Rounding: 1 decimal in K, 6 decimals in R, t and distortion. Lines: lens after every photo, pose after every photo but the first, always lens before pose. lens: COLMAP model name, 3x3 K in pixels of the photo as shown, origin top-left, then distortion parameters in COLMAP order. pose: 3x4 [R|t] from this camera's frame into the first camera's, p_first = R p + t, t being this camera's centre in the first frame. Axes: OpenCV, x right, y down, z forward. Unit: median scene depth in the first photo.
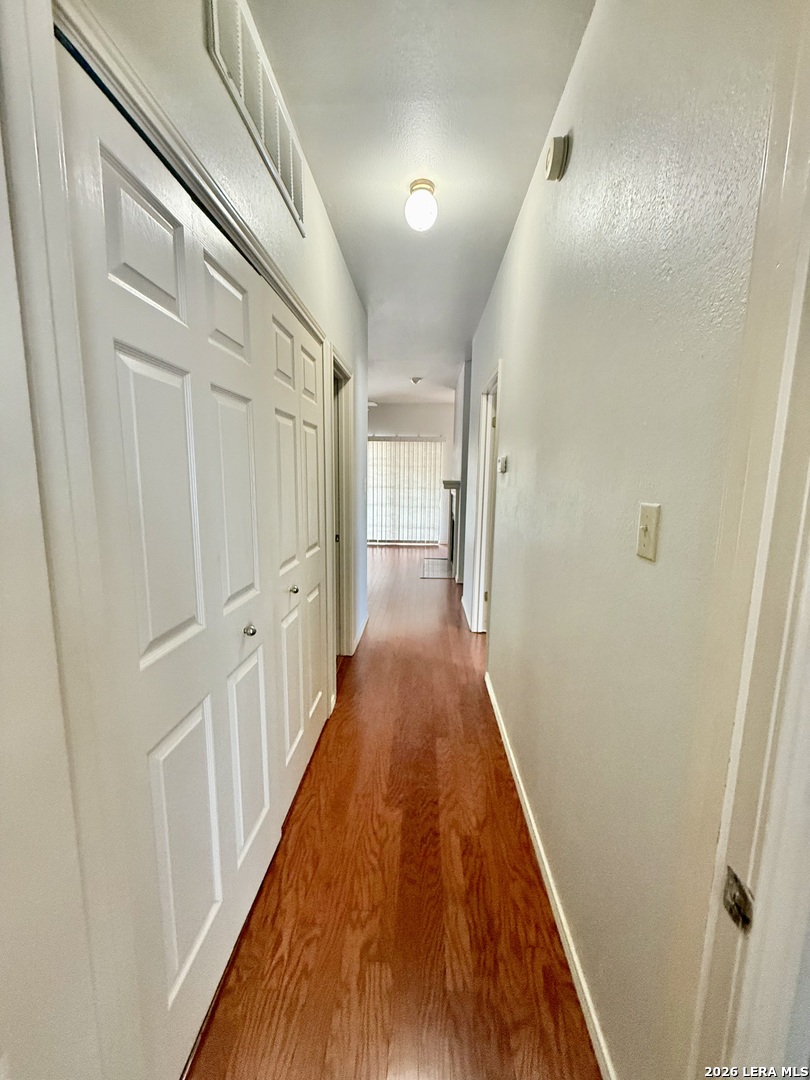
lens RADIAL K [[434.3, 0, 405.2], [0, 434.3, 538.8], [0, 0, 1]] dist [-0.013136, -0.000269]
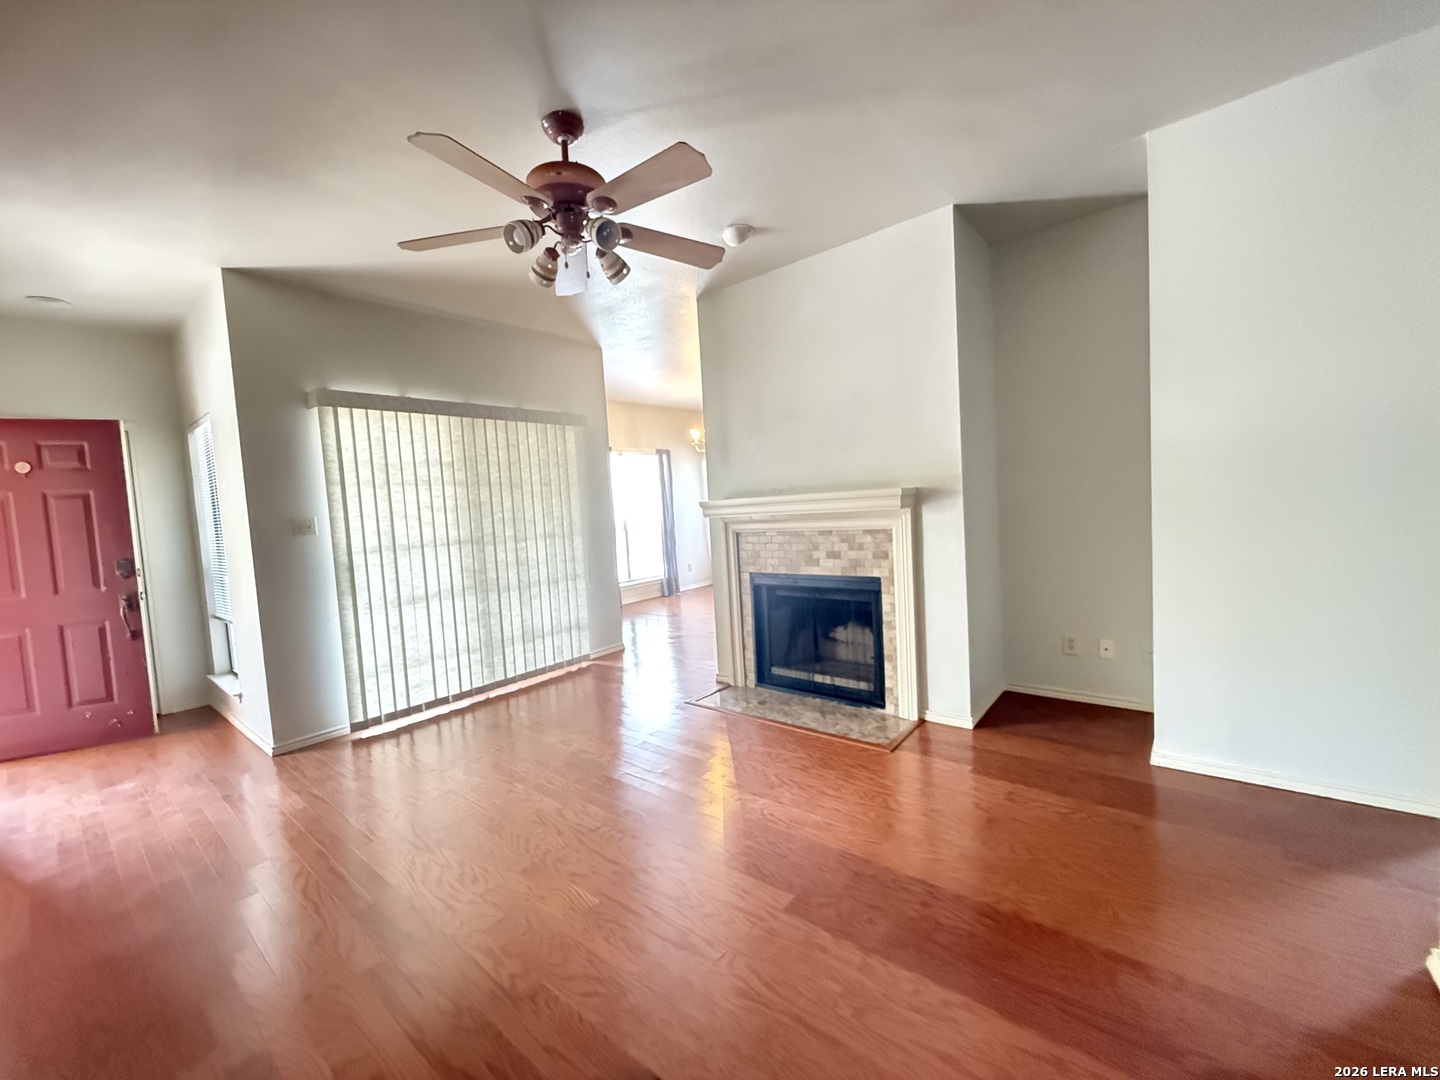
lens RADIAL K [[579.1, 0, 718.2], [0, 579.1, 539.2], [0, 0, 1]] dist [-0.013136, -0.000269]
pose [[0.584326, -0.100646, 0.805253, -0.300544], [0.180416, 0.983558, -0.007986, -0.079413], [-0.791210, 0.149947, 0.592877, 0.547633]]
